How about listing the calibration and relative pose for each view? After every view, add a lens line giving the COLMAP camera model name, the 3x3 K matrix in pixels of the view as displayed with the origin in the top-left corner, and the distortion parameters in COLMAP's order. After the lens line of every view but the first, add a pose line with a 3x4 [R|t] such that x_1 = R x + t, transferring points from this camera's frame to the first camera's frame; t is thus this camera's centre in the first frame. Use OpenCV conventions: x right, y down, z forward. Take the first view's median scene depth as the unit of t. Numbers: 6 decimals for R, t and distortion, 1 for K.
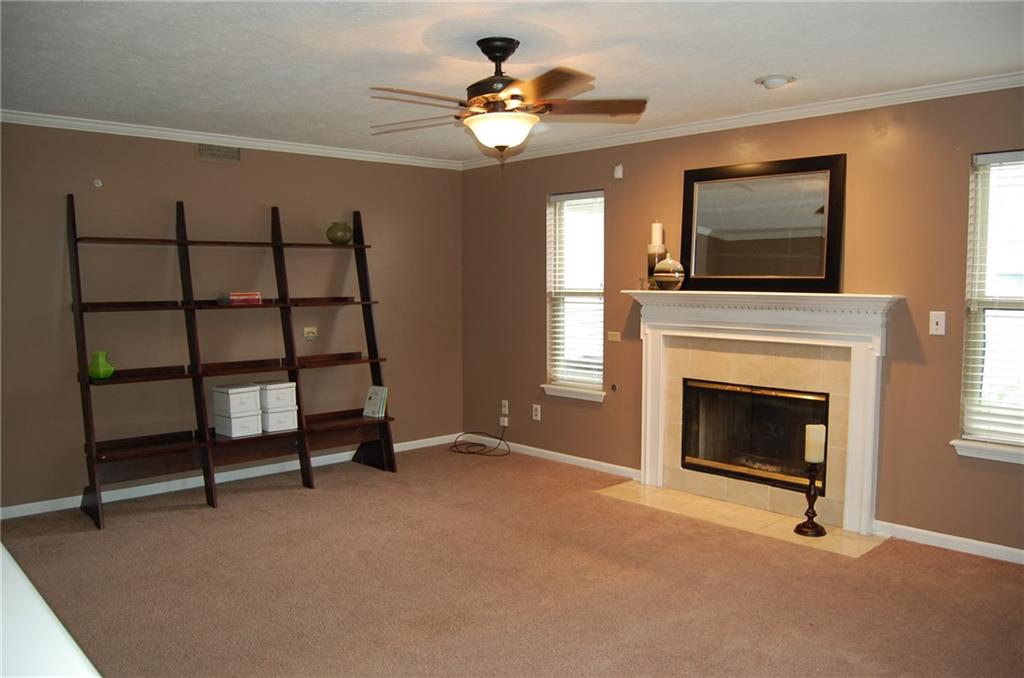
lens RADIAL K [[819.9, 0, 512.0], [0, 819.9, 339.0], [0, 0, 1]] dist [-0.062234, -0.003179]
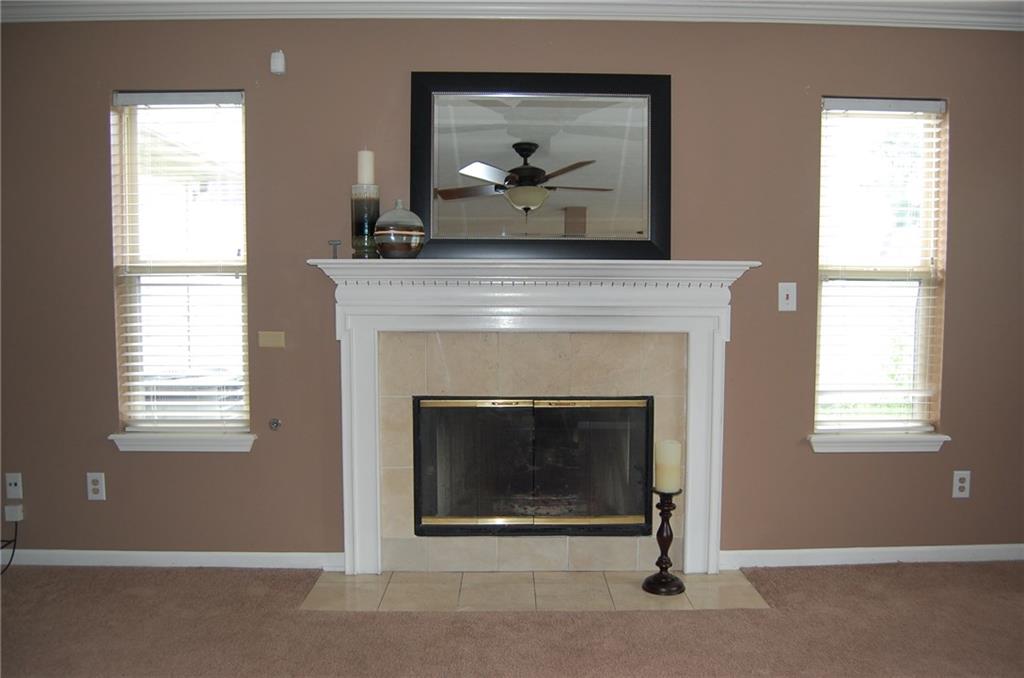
lens RADIAL K [[850.8, 0, 524.4], [0, 850.8, 341.2], [0, 0, 1]] dist [-0.091634, 0.038079]
pose [[0.660484, -0.048144, 0.749295, -0.235617], [0.052076, 0.998476, 0.018251, -0.003410], [-0.749032, 0.026966, 0.661985, 0.506497]]
